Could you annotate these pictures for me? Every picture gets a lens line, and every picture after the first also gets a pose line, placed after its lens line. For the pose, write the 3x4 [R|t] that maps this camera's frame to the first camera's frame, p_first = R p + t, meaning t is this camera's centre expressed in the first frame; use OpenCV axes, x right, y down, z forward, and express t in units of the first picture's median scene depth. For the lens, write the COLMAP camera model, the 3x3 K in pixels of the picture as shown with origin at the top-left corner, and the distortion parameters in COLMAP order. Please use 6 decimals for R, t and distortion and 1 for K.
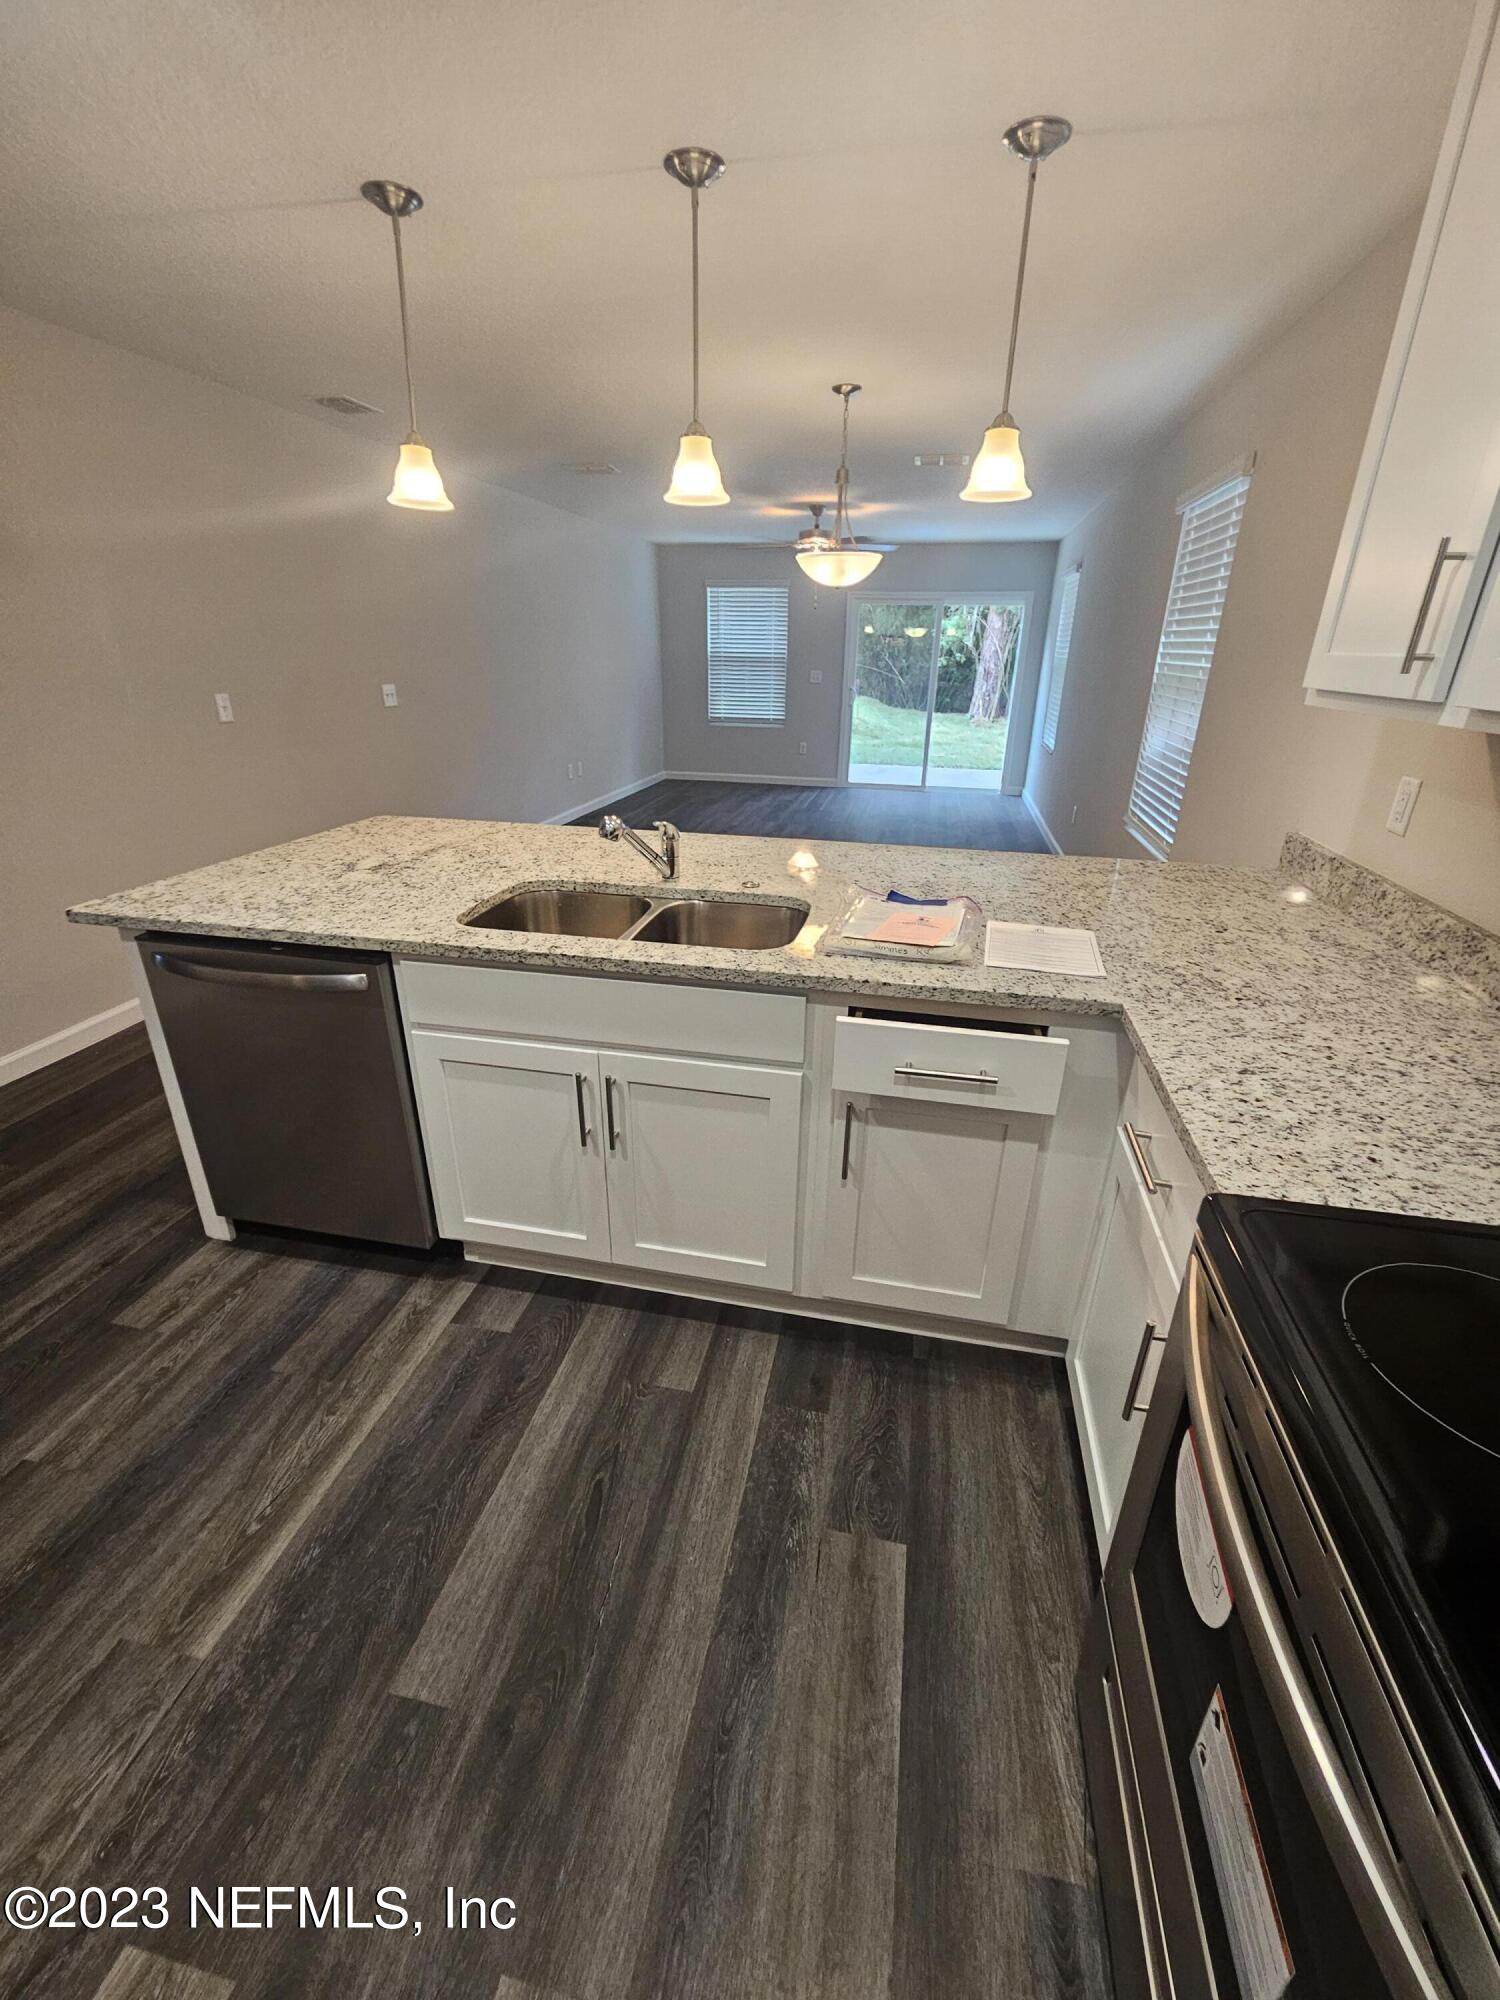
lens RADIAL K [[820.0, 0, 755.1], [0, 820.0, 997.9], [0, 0, 1]] dist [0.000079, -0.000590]
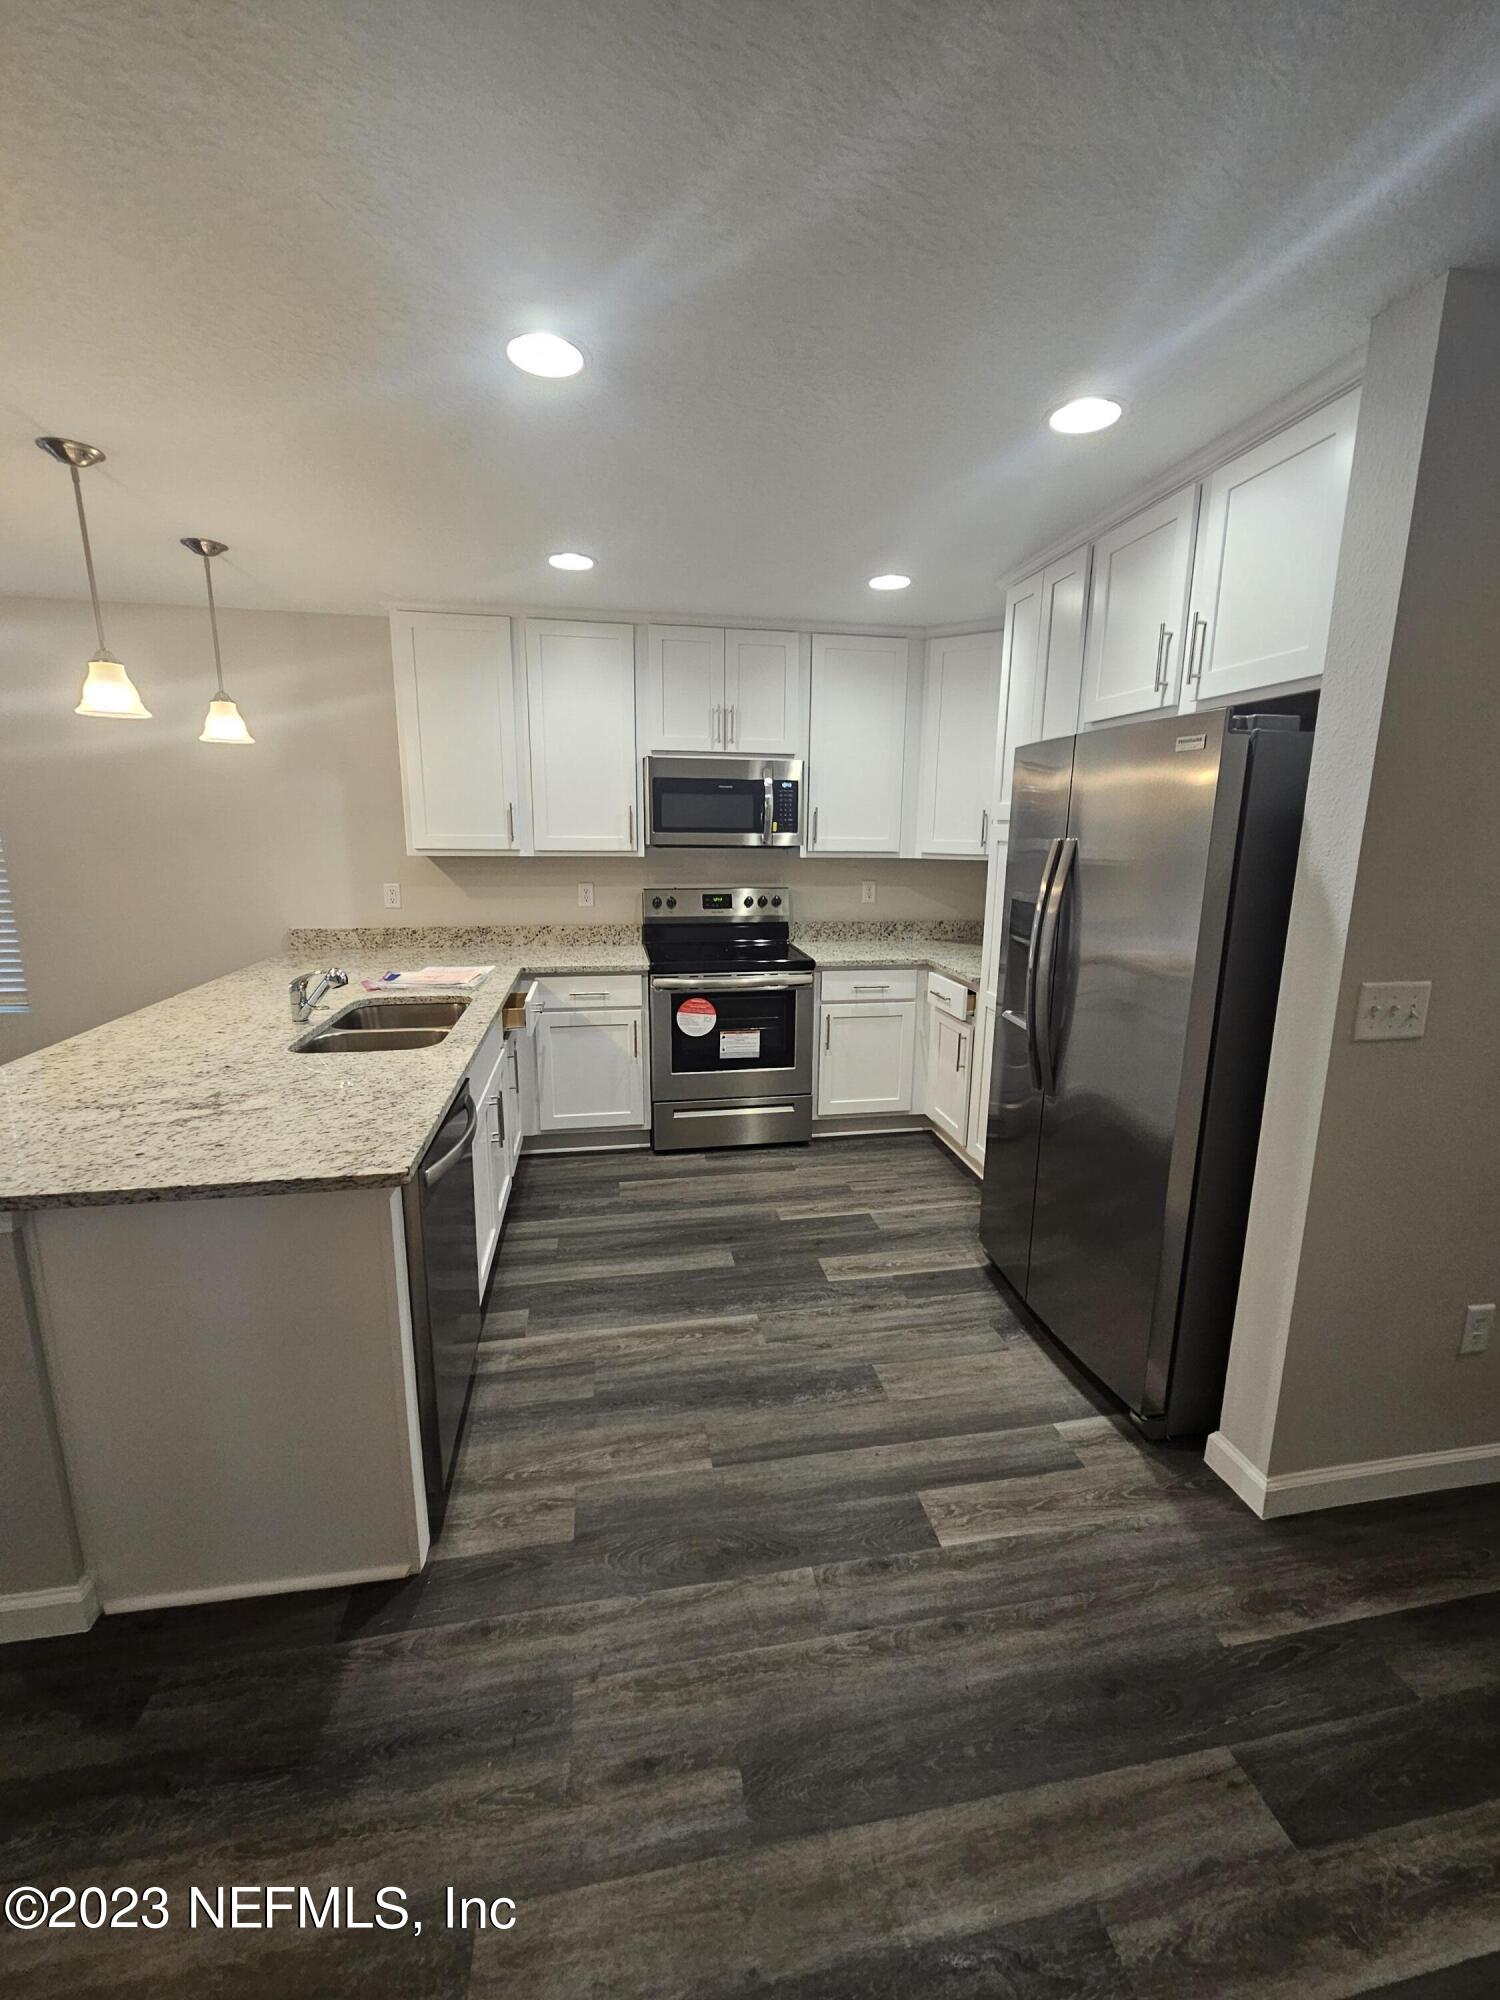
lens RADIAL K [[820.0, 0, 753.0], [0, 820.0, 998.9], [0, 0, 1]] dist [0.000079, -0.000590]
pose [[-0.369920, -0.207329, 0.905634, -1.804054], [0.348828, 0.872470, 0.342221, -0.447325], [-0.861091, 0.442505, -0.250422, 0.894121]]
